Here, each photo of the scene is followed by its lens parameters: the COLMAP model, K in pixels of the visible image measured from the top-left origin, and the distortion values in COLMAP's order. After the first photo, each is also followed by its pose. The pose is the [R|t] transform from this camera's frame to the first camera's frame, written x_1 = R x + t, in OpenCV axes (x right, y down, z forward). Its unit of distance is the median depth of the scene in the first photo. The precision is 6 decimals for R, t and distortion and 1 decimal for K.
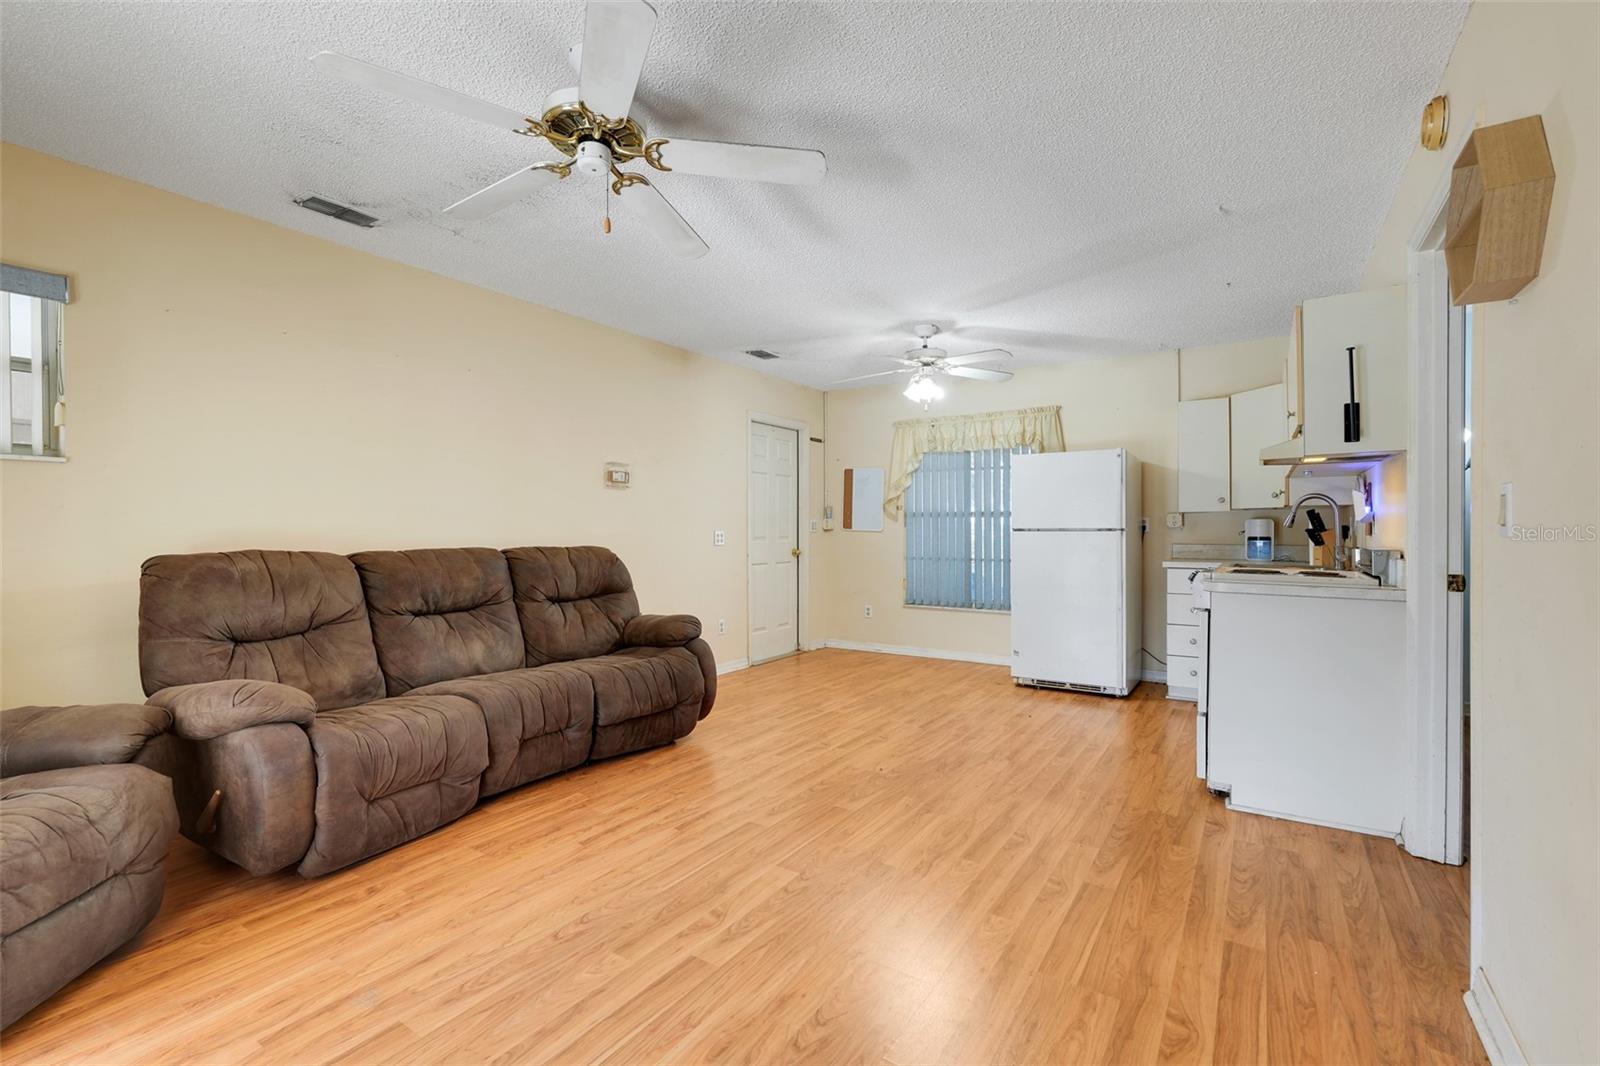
lens RADIAL K [[705.6, 0, 795.0], [0, 705.6, 526.4], [0, 0, 1]] dist [-0.003385, 0.000624]
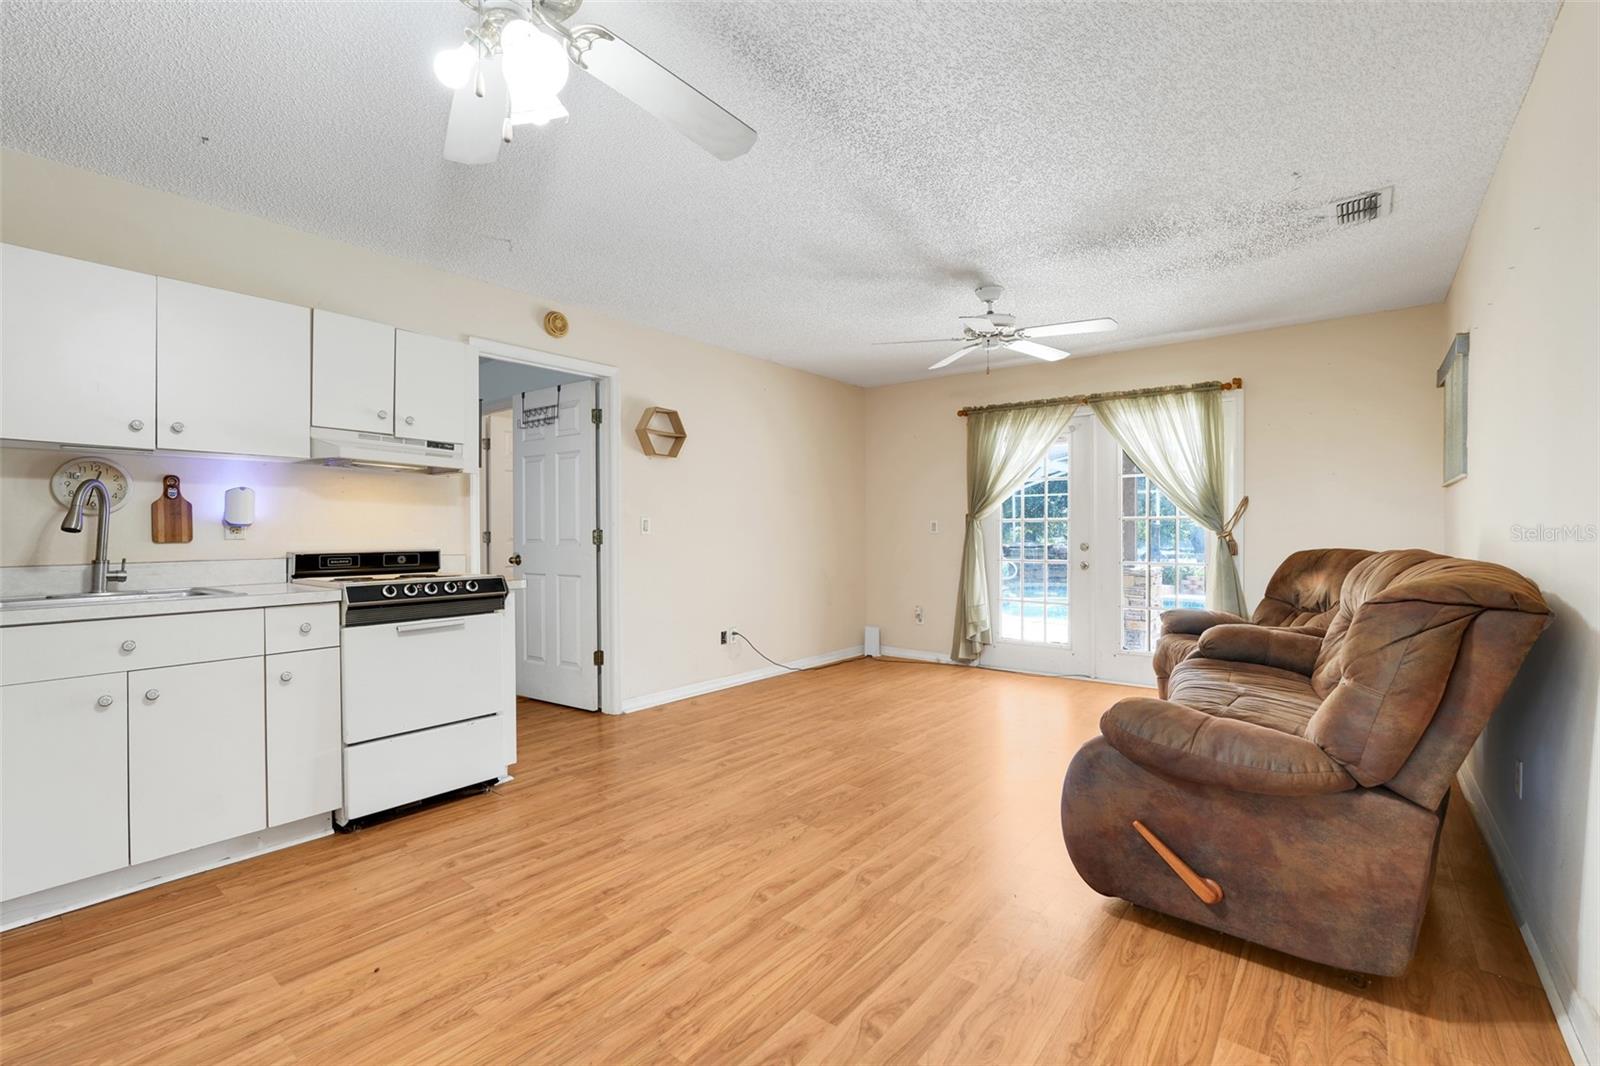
lens RADIAL K [[705.6, 0, 795.0], [0, 705.6, 526.4], [0, 0, 1]] dist [-0.003385, 0.000624]
pose [[-0.995955, 0.005522, 0.089685, 0.047547], [0.004683, 0.999943, -0.009566, 0.005421], [-0.089733, -0.009107, -0.995924, 1.686618]]
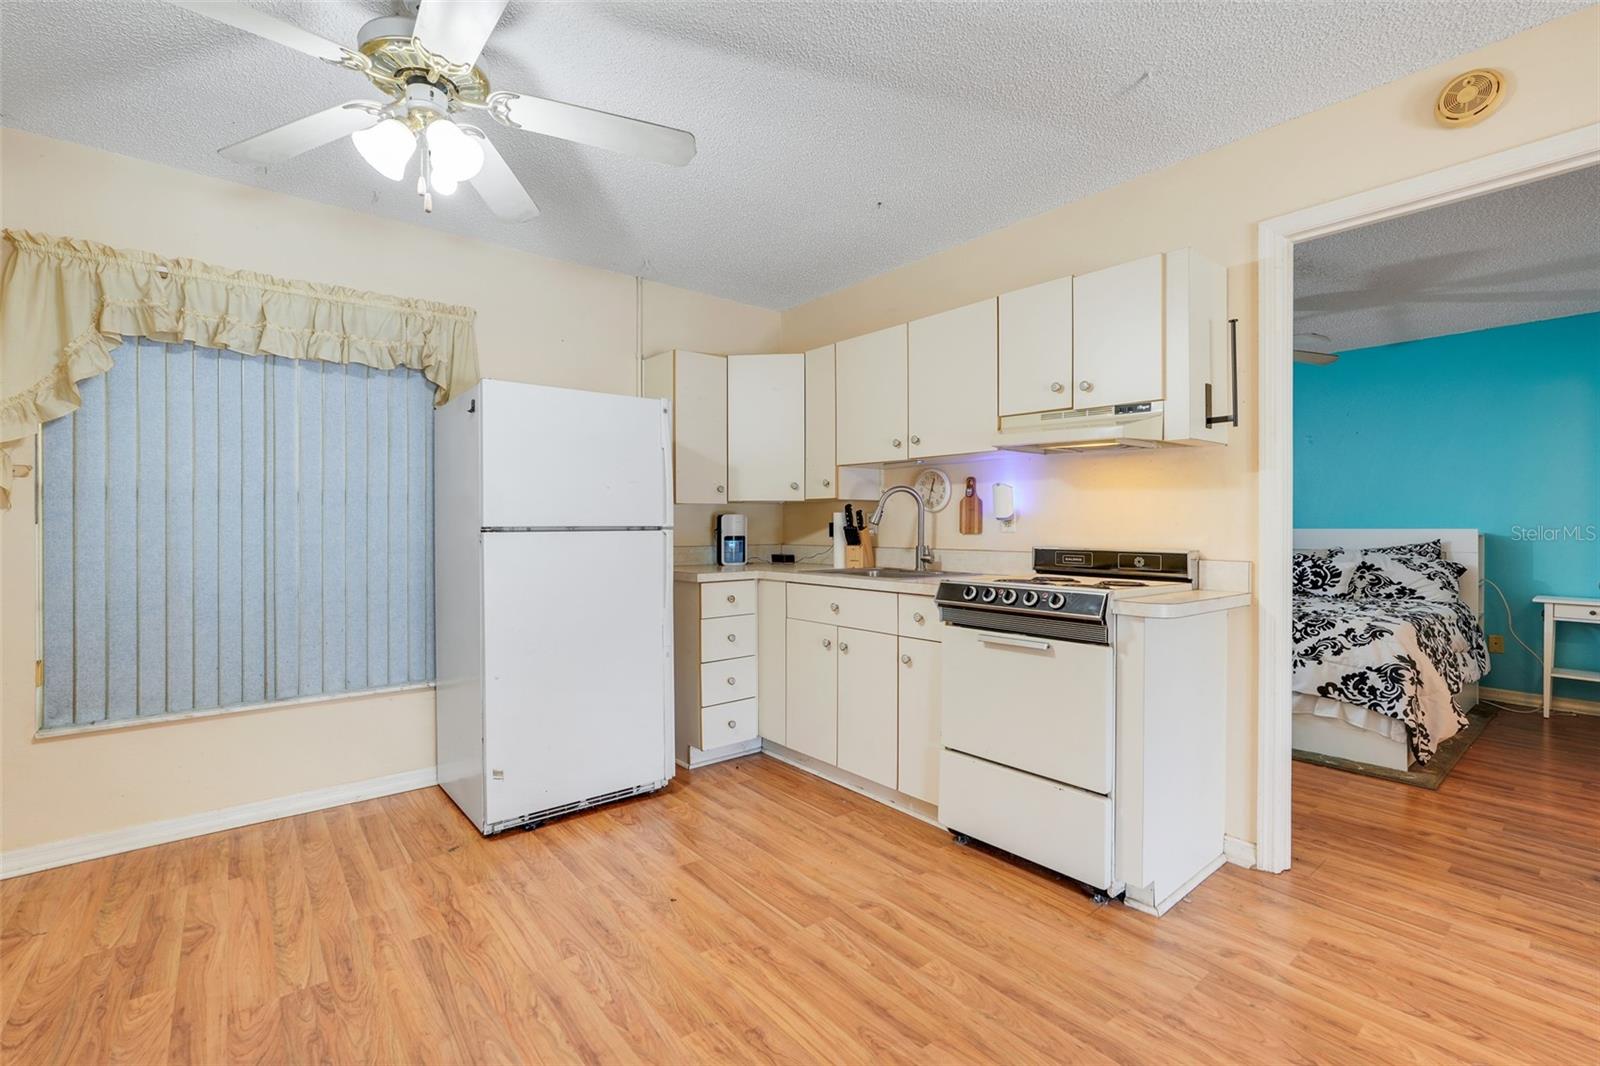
lens RADIAL K [[705.6, 0, 795.0], [0, 705.6, 526.4], [0, 0, 1]] dist [-0.003385, 0.000624]
pose [[0.294078, -0.002223, 0.955779, -0.146619], [-0.003896, 0.999986, 0.003524, 0.000234], [-0.955774, -0.004760, 0.294065, 0.922911]]
